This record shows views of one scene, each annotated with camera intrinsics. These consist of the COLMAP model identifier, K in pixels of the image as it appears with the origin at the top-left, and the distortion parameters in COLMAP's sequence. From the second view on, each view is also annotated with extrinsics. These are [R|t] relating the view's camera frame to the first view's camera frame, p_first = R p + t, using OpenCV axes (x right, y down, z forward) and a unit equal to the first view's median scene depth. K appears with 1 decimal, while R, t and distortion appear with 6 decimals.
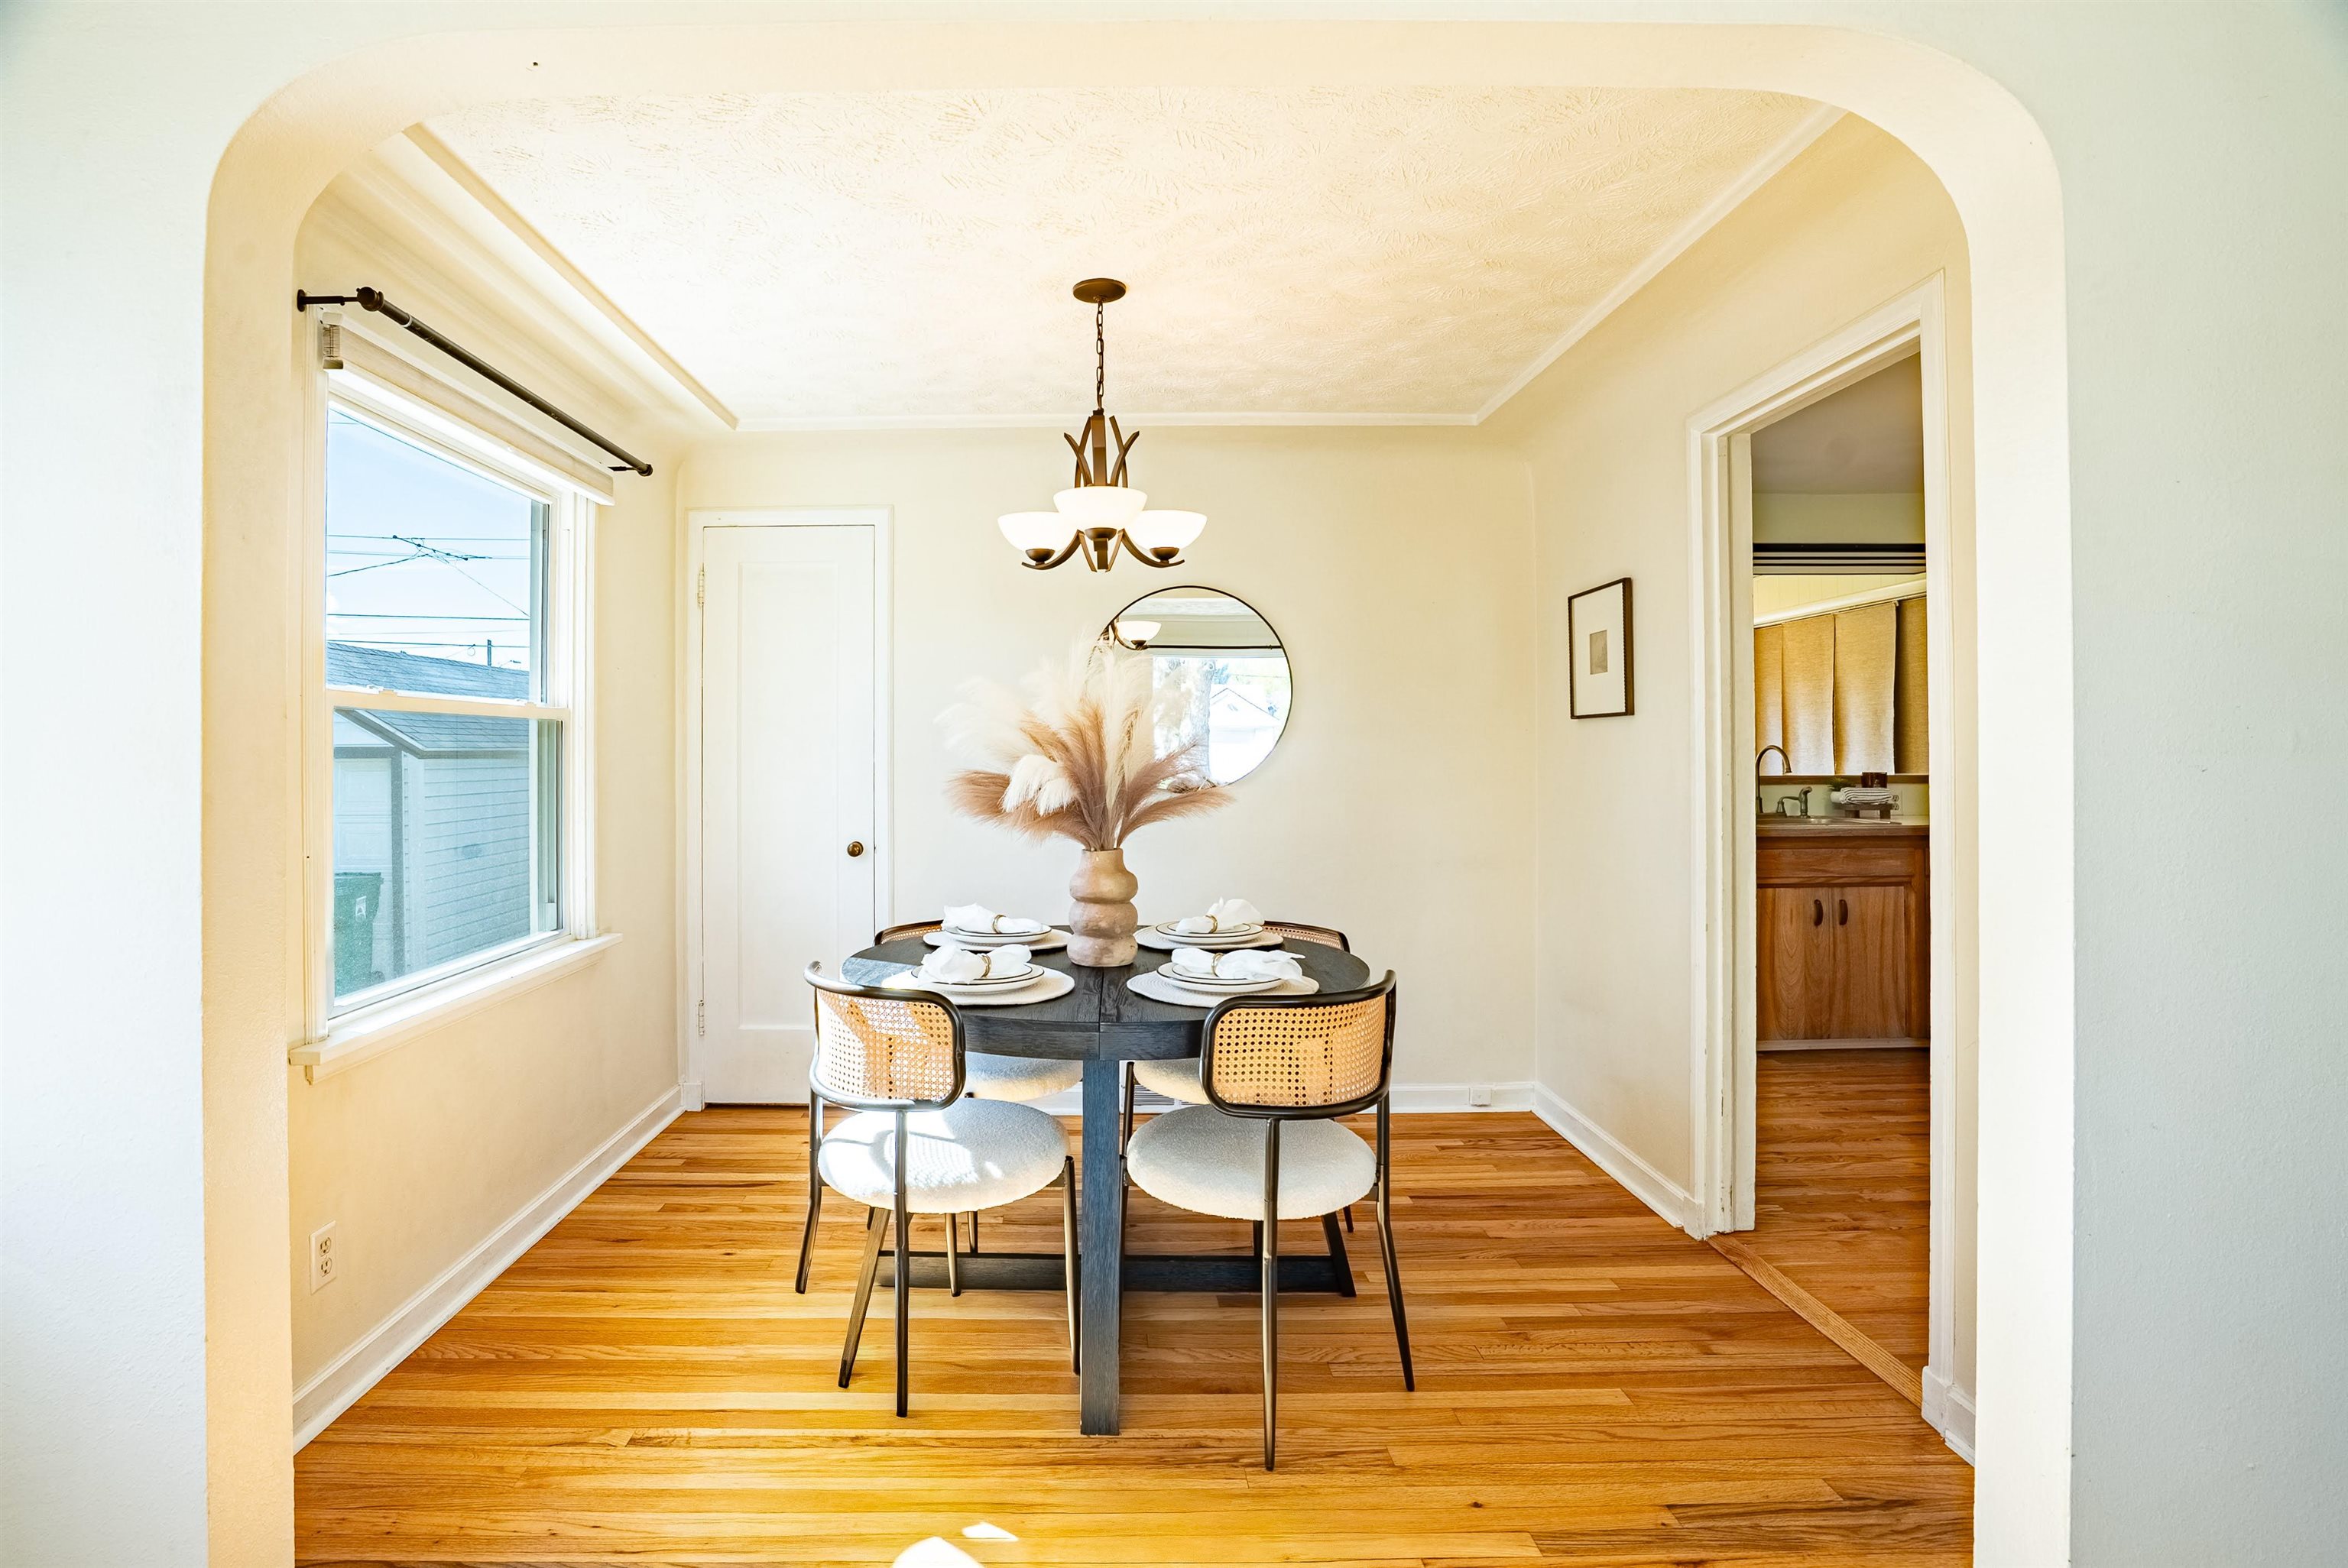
lens RADIAL K [[1125.0, 0, 1096.3], [0, 1125.0, 748.3], [0, 0, 1]] dist [-0.031473, 0.000299]
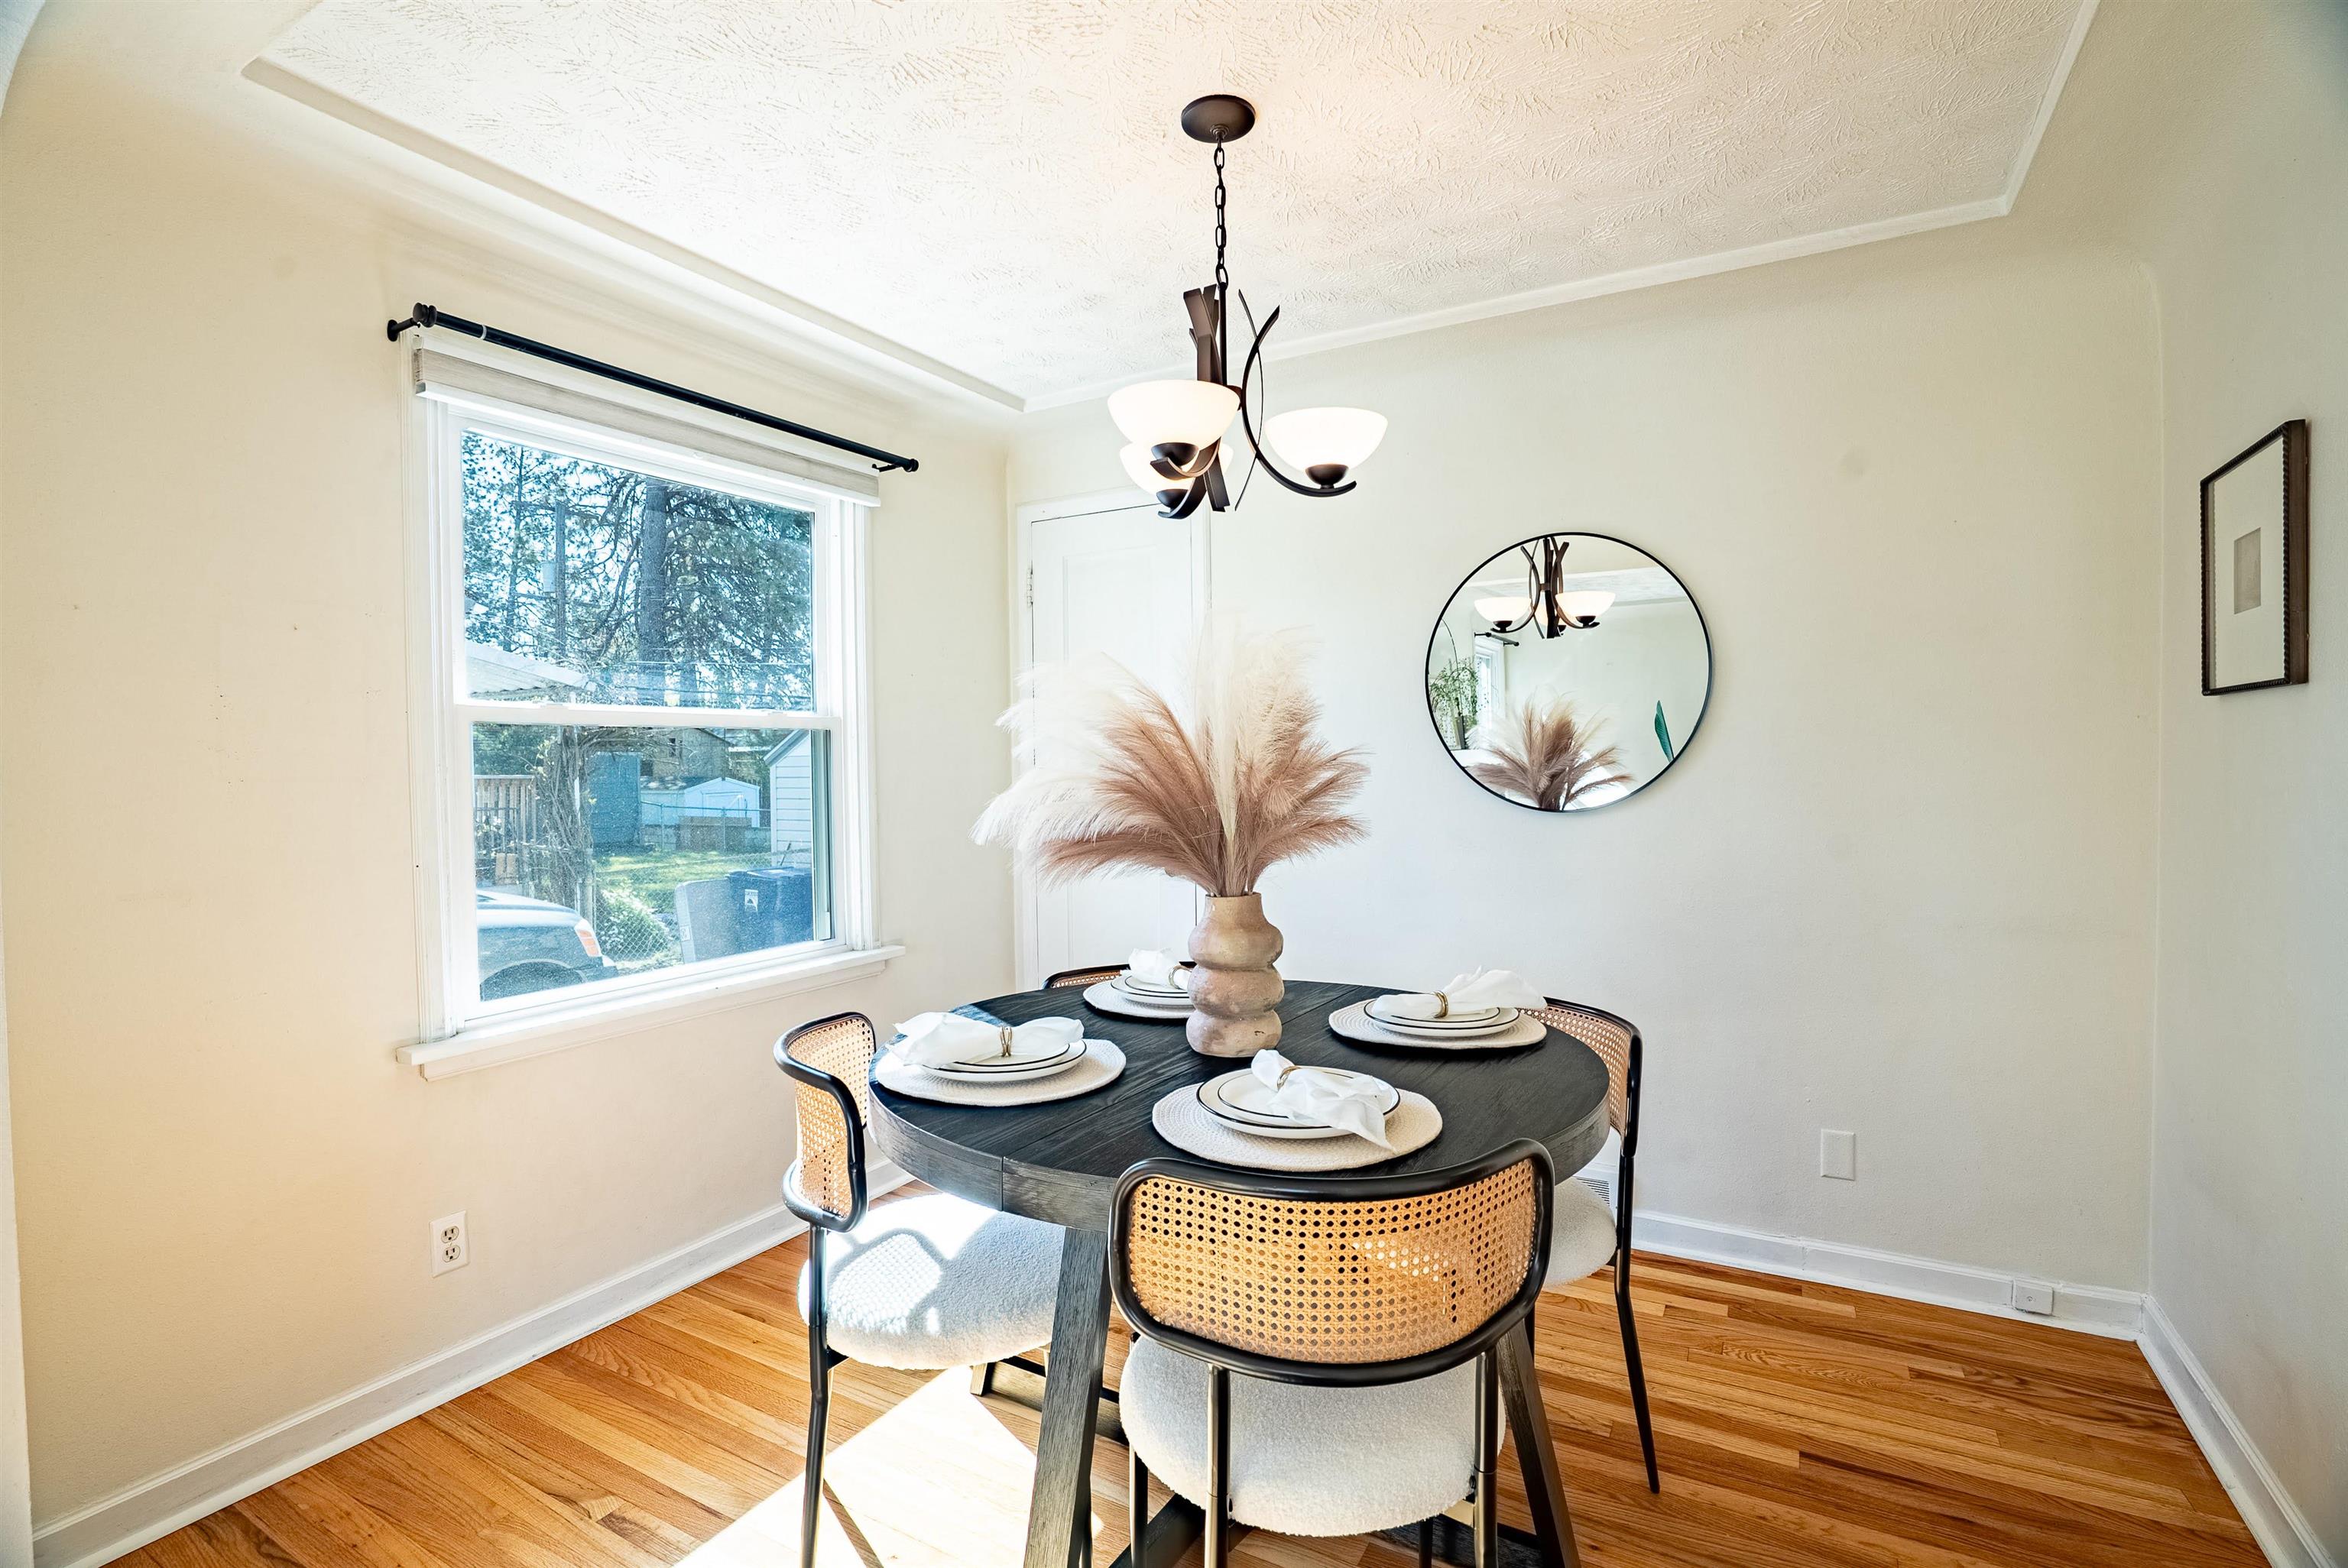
lens RADIAL K [[1095.6, 0, 1180.4], [0, 1095.6, 783.2], [0, 0, 1]] dist [-0.054535, 0.020568]
pose [[0.869717, 0.006141, -0.493512, 0.287274], [0.009322, 0.999540, 0.028867, -0.002054], [0.493462, -0.029706, 0.869260, 0.327420]]
